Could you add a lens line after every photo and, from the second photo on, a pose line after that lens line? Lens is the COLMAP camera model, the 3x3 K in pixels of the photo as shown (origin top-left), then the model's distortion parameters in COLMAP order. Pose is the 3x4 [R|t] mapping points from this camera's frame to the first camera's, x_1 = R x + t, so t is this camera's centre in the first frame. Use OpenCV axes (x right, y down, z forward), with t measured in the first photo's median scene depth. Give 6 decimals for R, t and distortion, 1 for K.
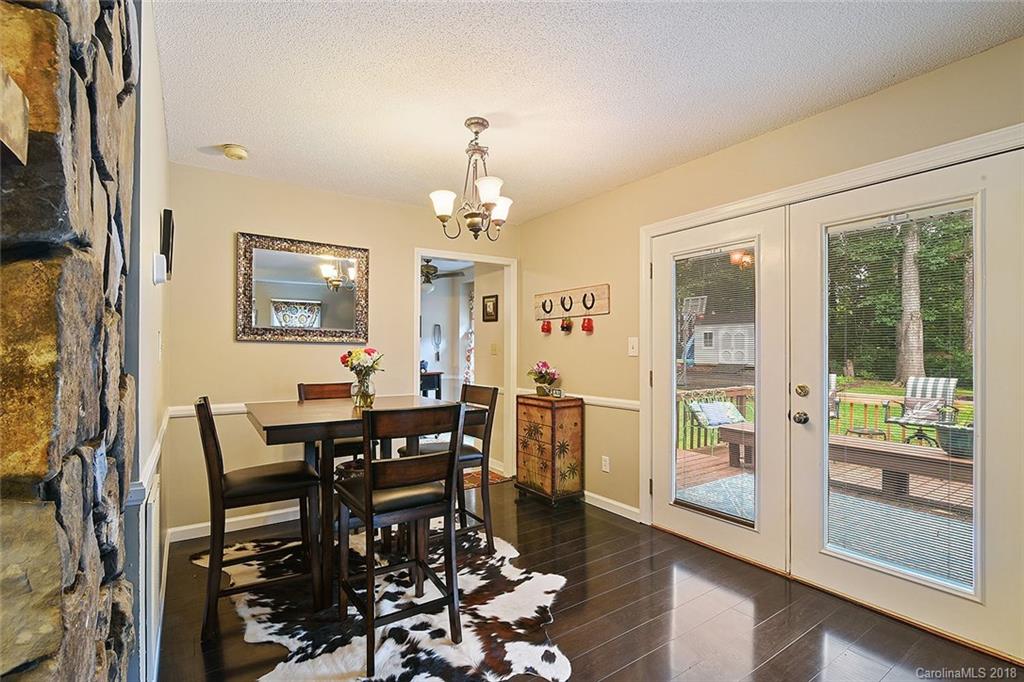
lens RADIAL K [[481.7, 0, 513.6], [0, 481.7, 346.9], [0, 0, 1]] dist [0.001713, 0.000318]
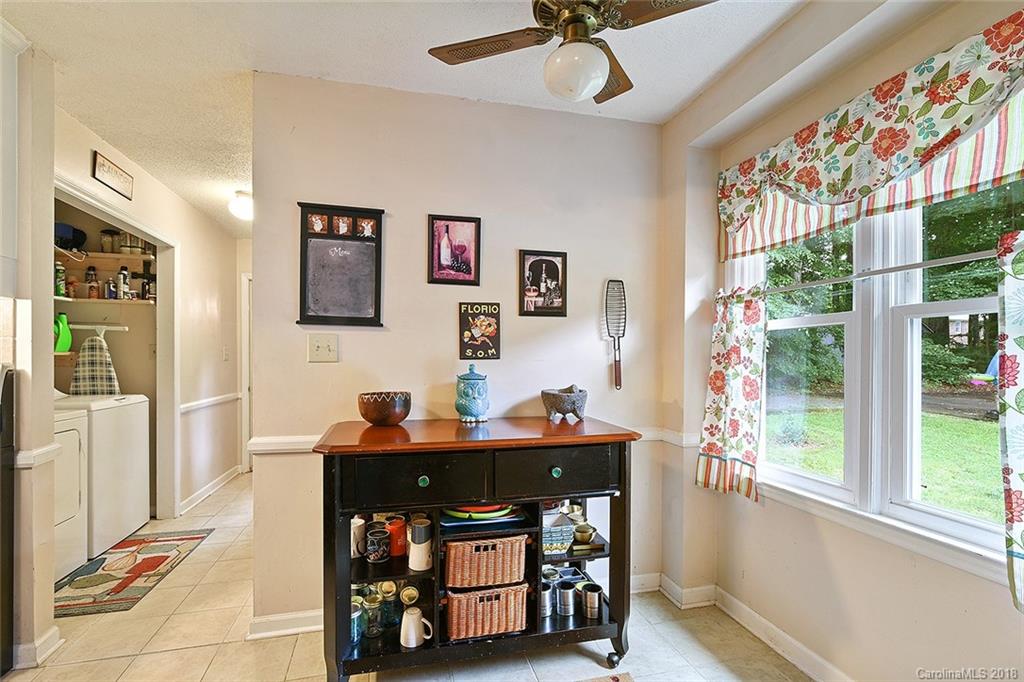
lens RADIAL K [[481.7, 0, 513.2], [0, 481.7, 348.7], [0, 0, 1]] dist [0.001713, 0.000318]
pose [[0.935020, -0.004223, -0.354569, -0.097238], [0.002239, 0.999979, -0.006006, 0.003574], [0.354587, 0.004822, 0.935010, 0.607528]]
